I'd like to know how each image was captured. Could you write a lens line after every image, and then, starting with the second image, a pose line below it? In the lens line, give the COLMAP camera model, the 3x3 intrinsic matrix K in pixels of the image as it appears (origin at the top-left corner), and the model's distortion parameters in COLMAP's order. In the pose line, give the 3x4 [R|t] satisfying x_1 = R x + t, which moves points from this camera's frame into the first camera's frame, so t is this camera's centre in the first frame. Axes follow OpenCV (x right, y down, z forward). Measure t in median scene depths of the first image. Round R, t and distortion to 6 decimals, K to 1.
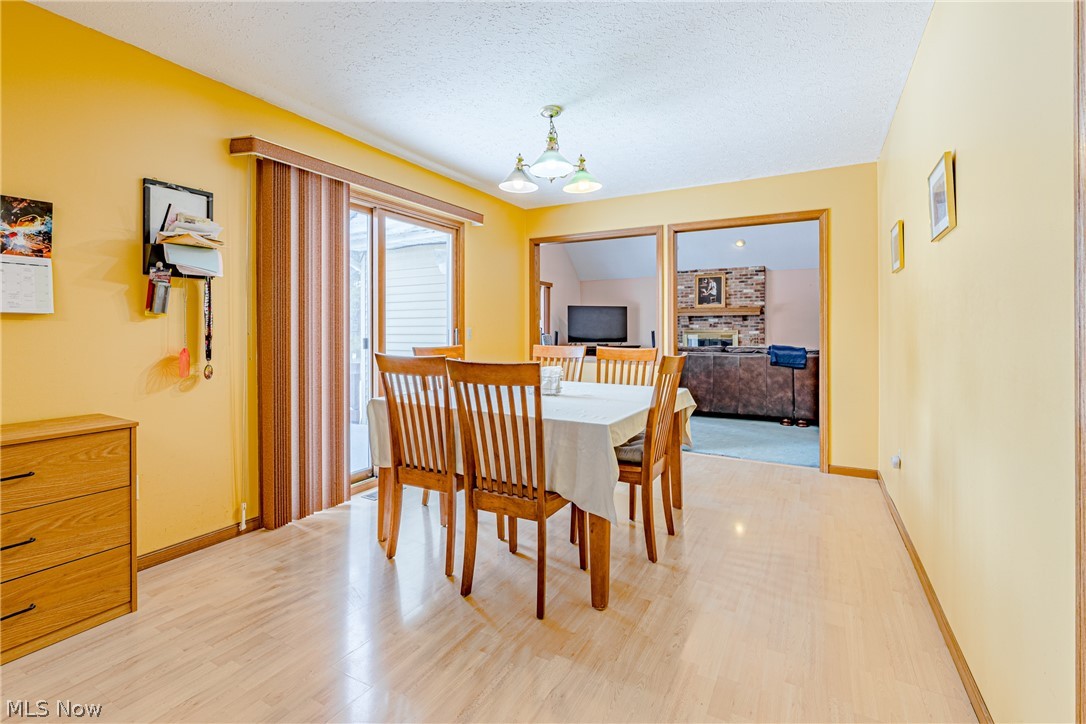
lens RADIAL K [[486.6, 0, 548.0], [0, 486.6, 328.4], [0, 0, 1]] dist [-0.000407, -0.000095]
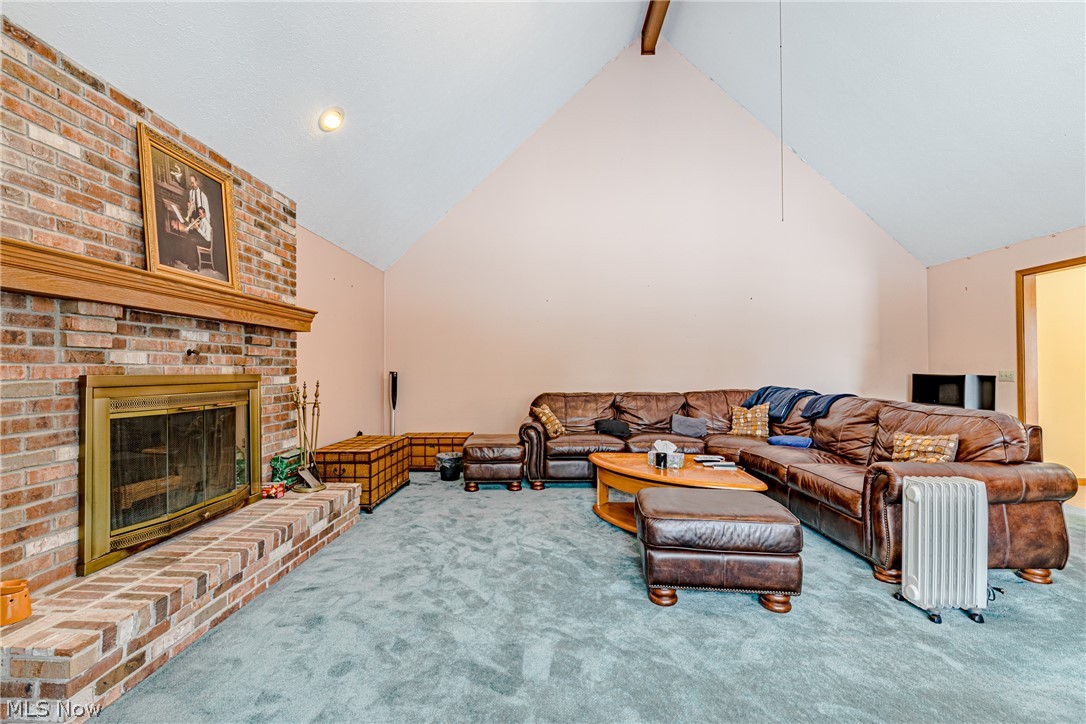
lens RADIAL K [[466.1, 0, 543.0], [0, 466.1, 362.0], [0, 0, 1]] dist [0.000532, 0.000031]
pose [[-0.448557, 0.015776, 0.893615, 0.035416], [-0.004441, 0.999793, -0.019879, 0.001292], [-0.893743, -0.012885, -0.448393, 0.977159]]
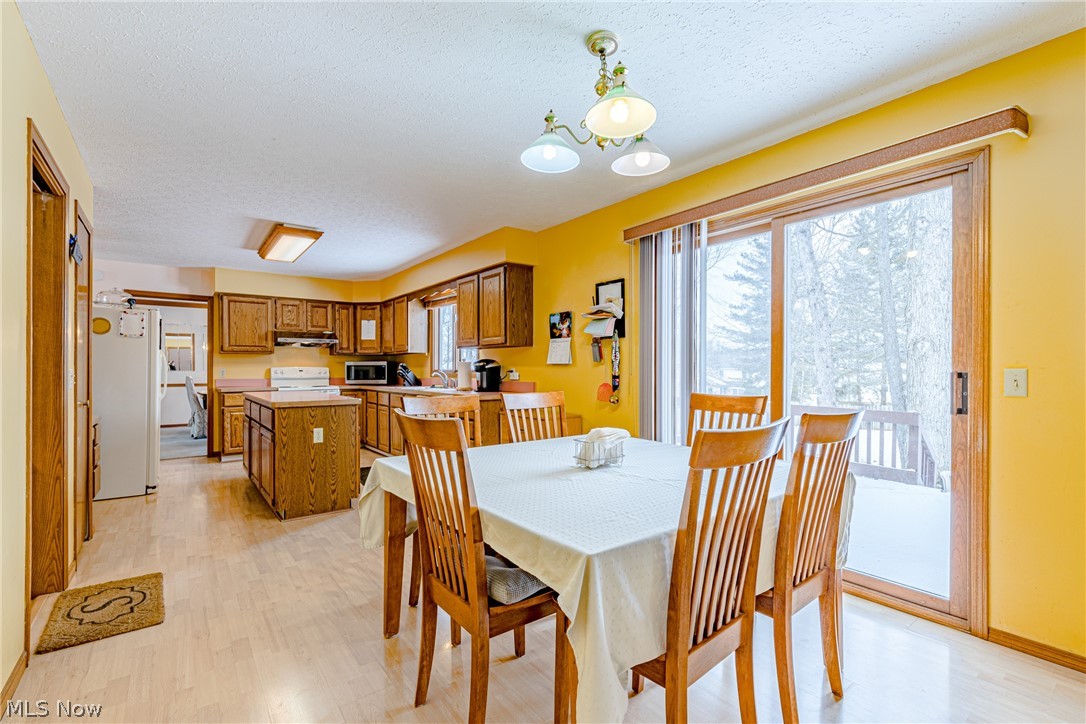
lens RADIAL K [[489.4, 0, 541.0], [0, 489.4, 370.6], [0, 0, 1]] dist [0.001279, 0.000134]
pose [[-0.409649, -0.001272, -0.912242, 0.186894], [0.000364, 0.999999, -0.001558, 0.000298], [0.912243, -0.000970, -0.409648, 0.343387]]
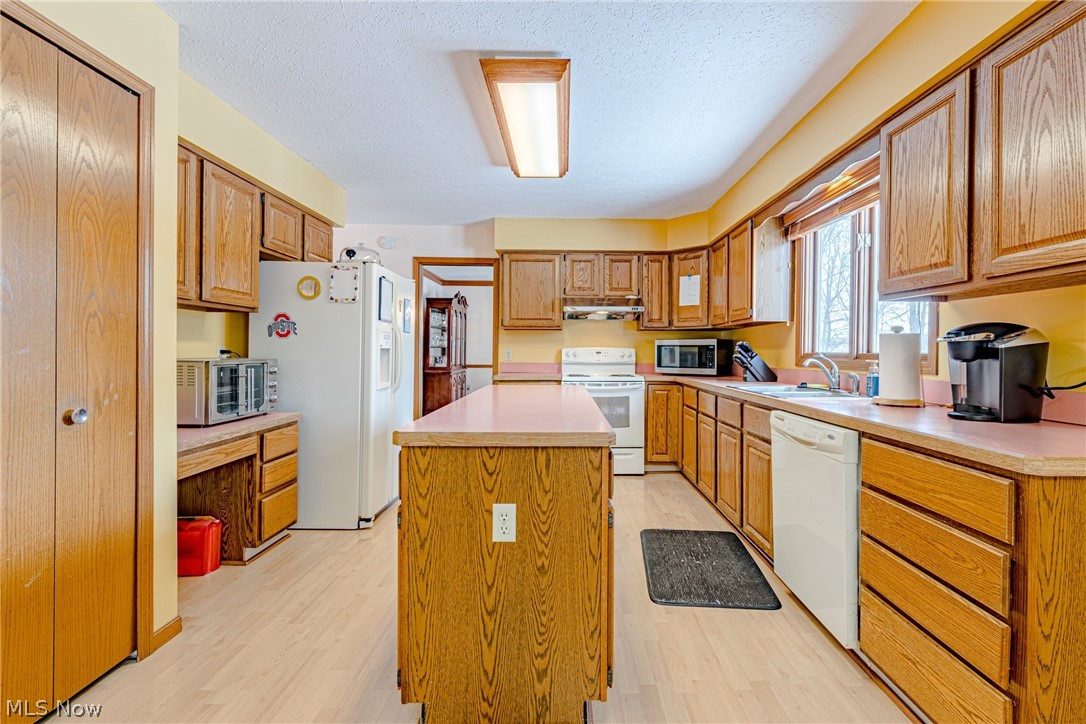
lens RADIAL K [[472.3, 0, 567.8], [0, 472.3, 354.2], [0, 0, 1]] dist [-0.000378, 0.000050]
pose [[-0.872744, -0.006912, -0.488130, -0.035056], [-0.009701, 0.999948, 0.003185, -0.000376], [0.488082, 0.007515, -0.872765, 0.162036]]
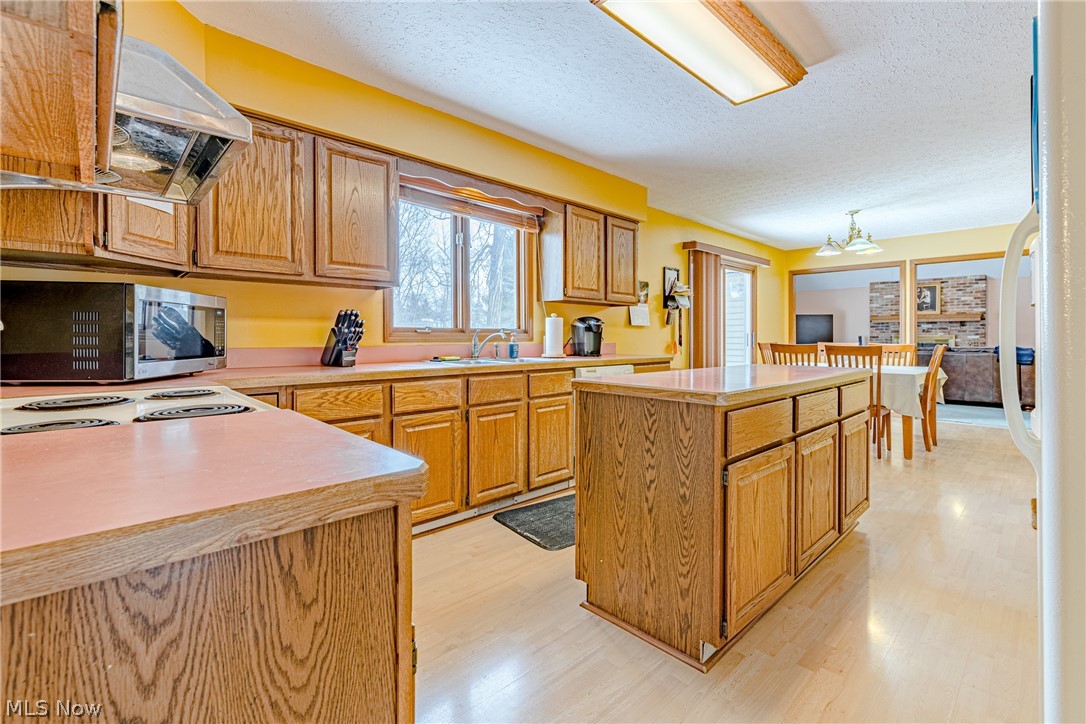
lens RADIAL K [[475.7, 0, 537.6], [0, 475.7, 338.7], [0, 0, 1]] dist [-0.000679, -0.000327]
pose [[0.947940, -0.000020, -0.318450, -0.153057], [0.001967, 0.999981, 0.005790, 0.004073], [0.318444, -0.006114, 0.947922, -0.298619]]
